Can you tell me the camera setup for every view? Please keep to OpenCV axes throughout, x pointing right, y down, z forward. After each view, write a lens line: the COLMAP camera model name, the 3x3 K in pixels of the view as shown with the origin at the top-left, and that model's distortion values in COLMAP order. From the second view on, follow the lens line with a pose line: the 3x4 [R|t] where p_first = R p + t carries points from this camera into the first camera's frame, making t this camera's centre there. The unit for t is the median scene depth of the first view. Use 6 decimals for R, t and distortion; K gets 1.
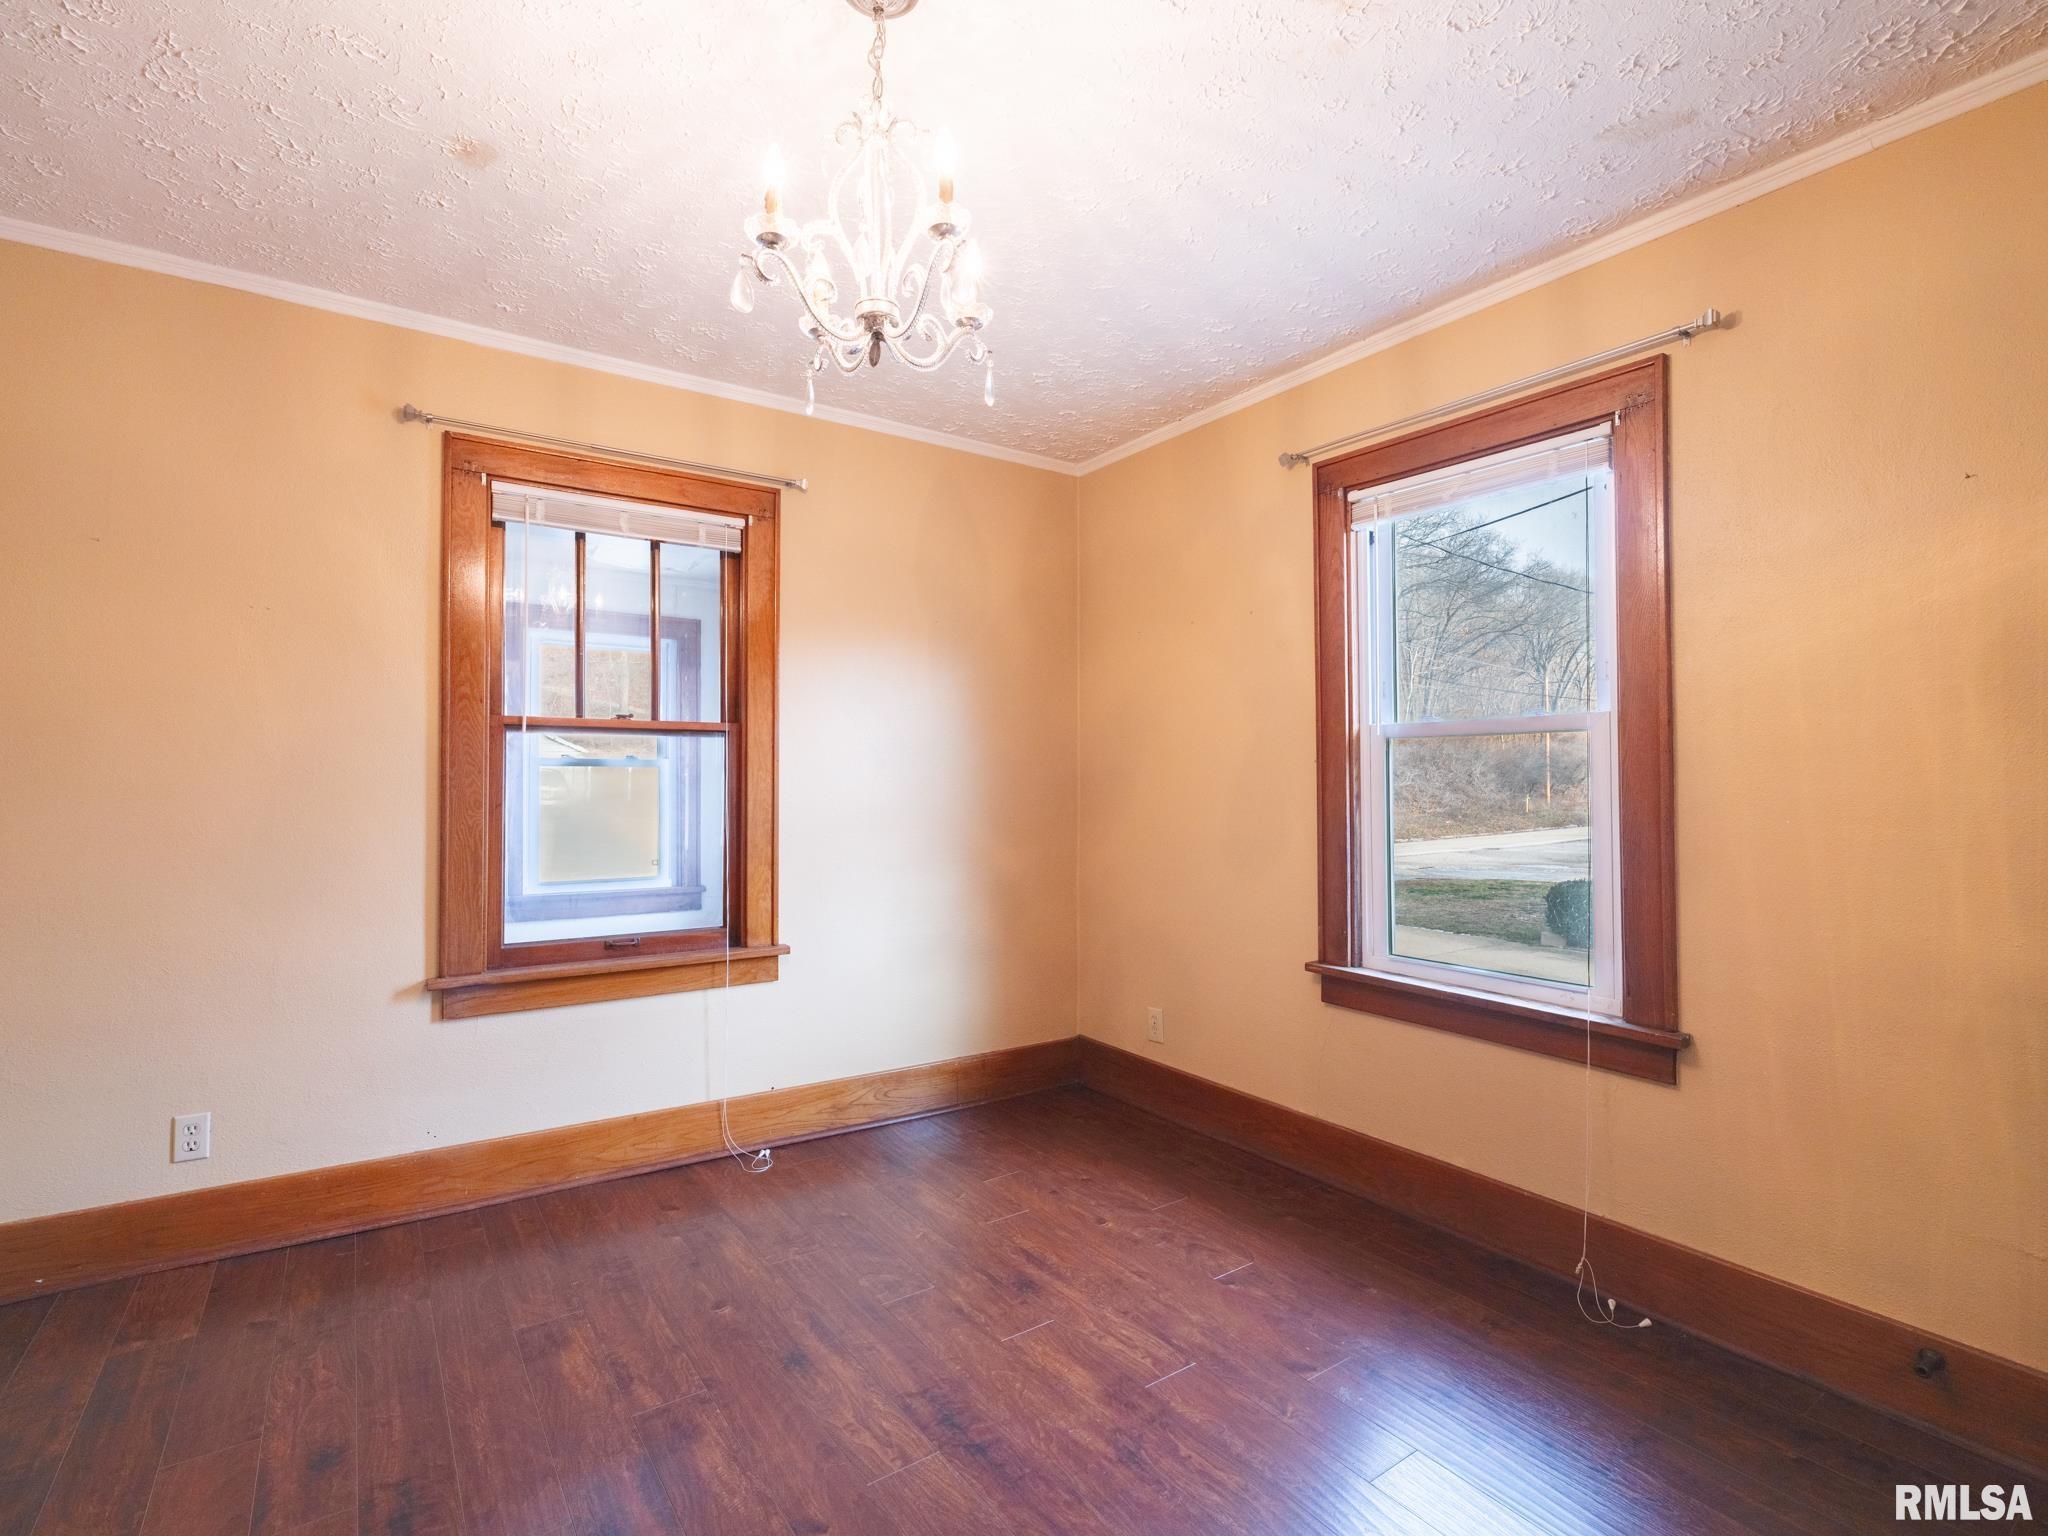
lens RADIAL K [[944.8, 0, 1014.1], [0, 944.8, 766.1], [0, 0, 1]] dist [-0.001712, 0.000233]
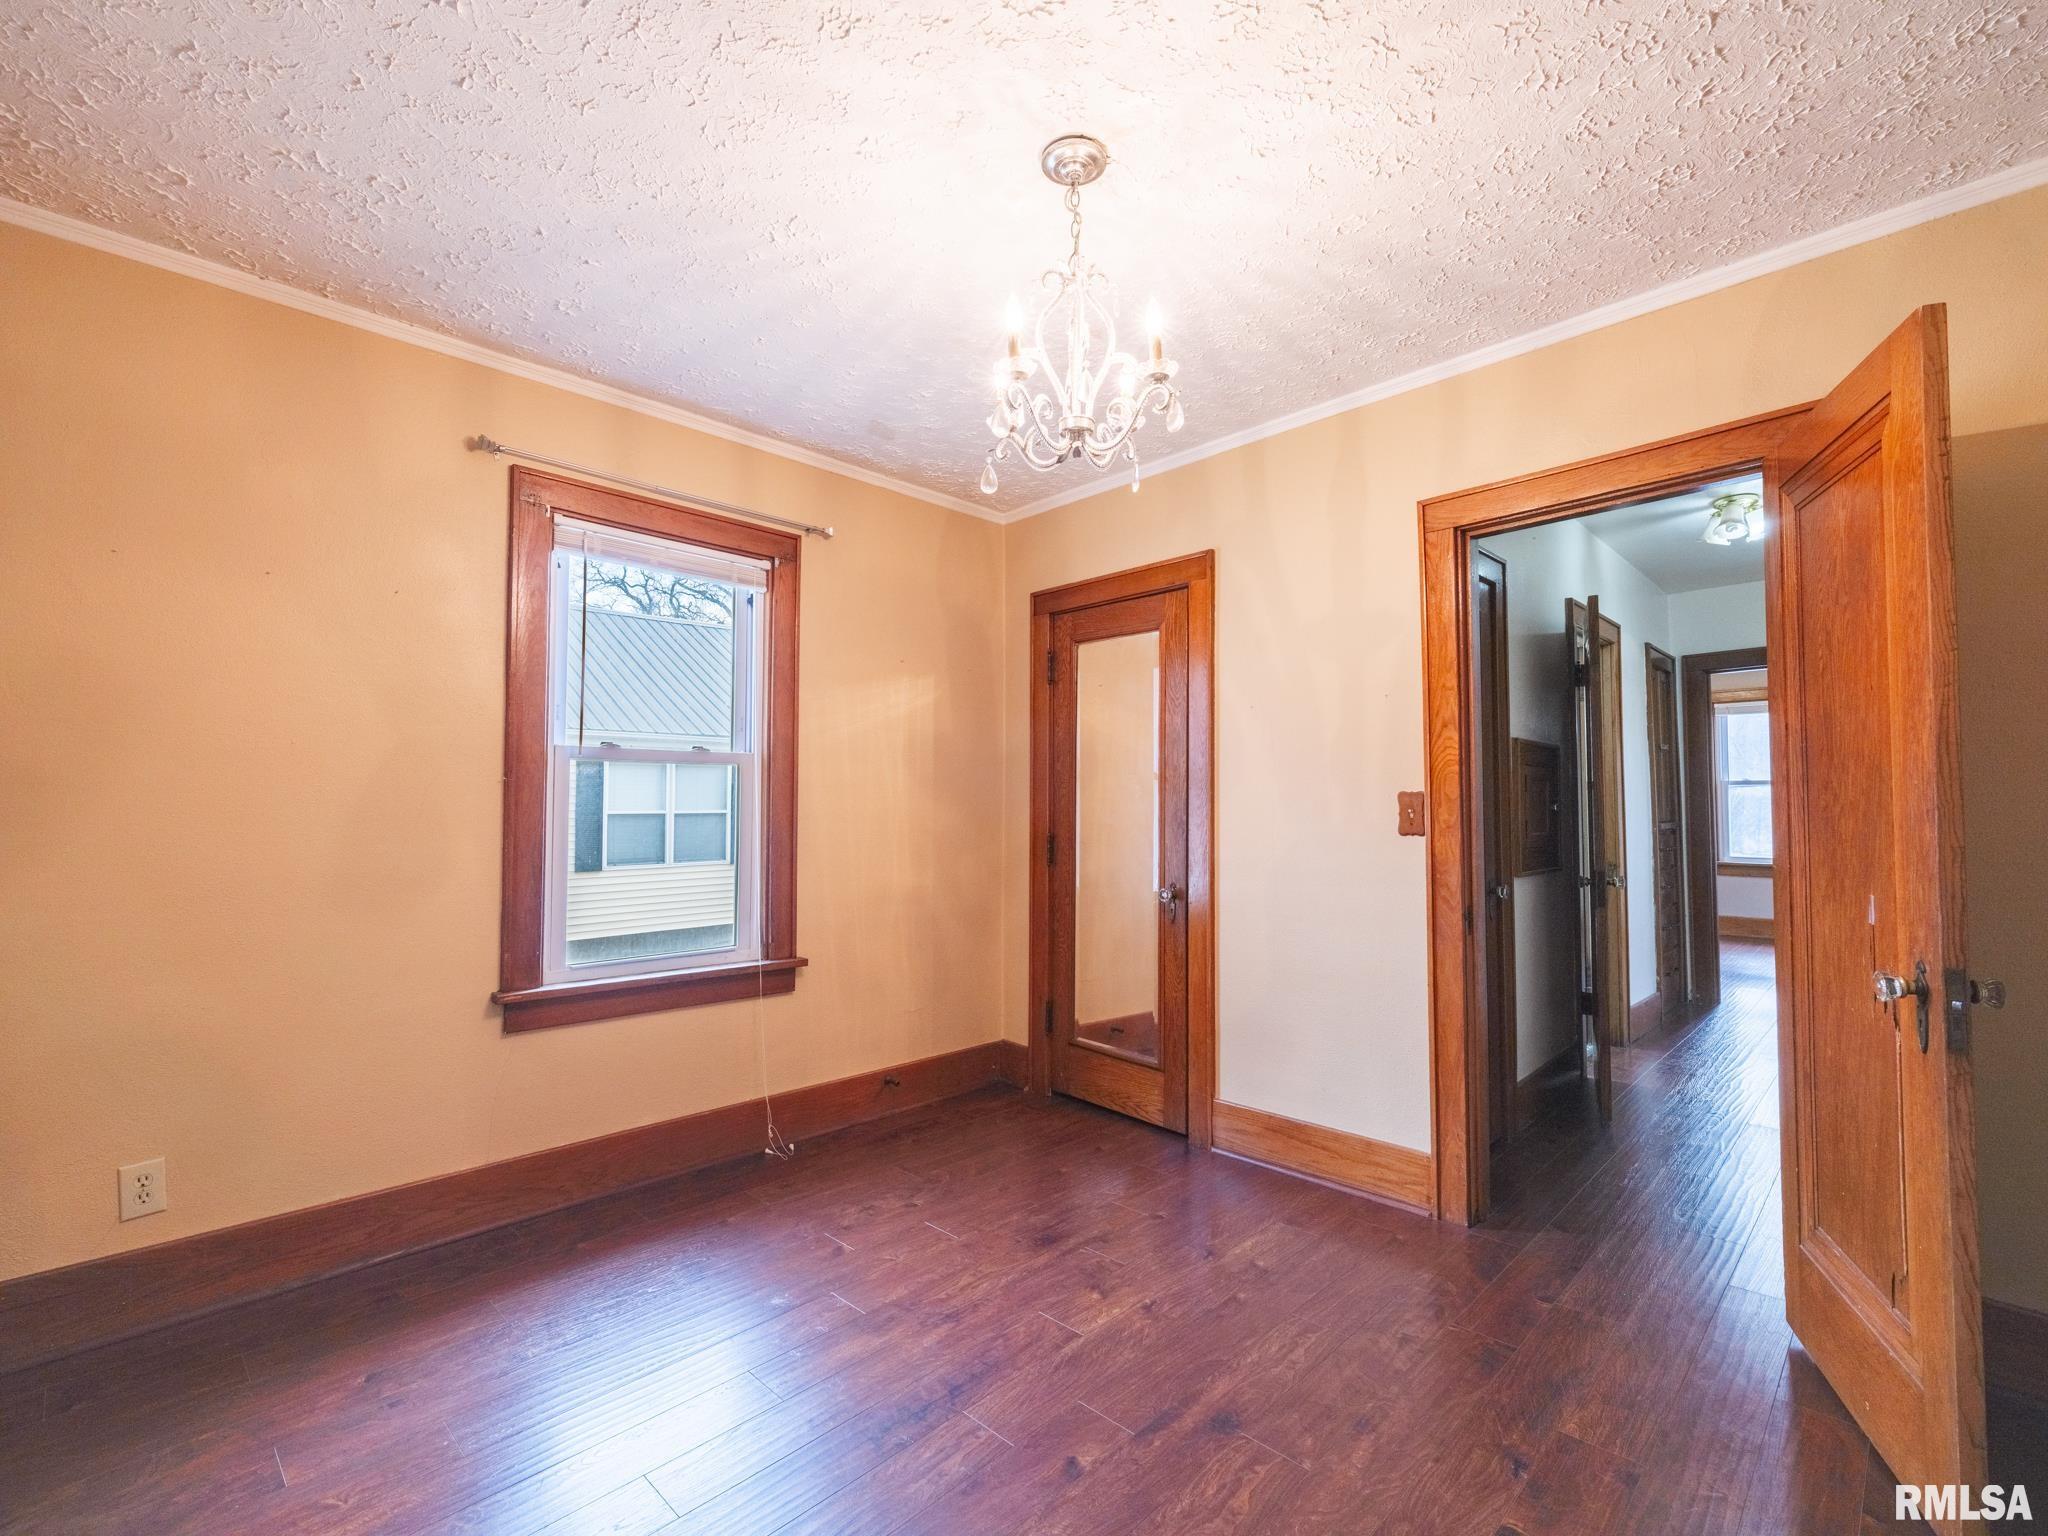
lens RADIAL K [[944.8, 0, 1014.1], [0, 944.8, 766.1], [0, 0, 1]] dist [-0.001712, 0.000233]
pose [[-0.173839, 0.036667, 0.984091, -0.907462], [-0.019985, 0.998969, -0.040752, 0.013725], [-0.984571, -0.026751, -0.172927, 0.870183]]
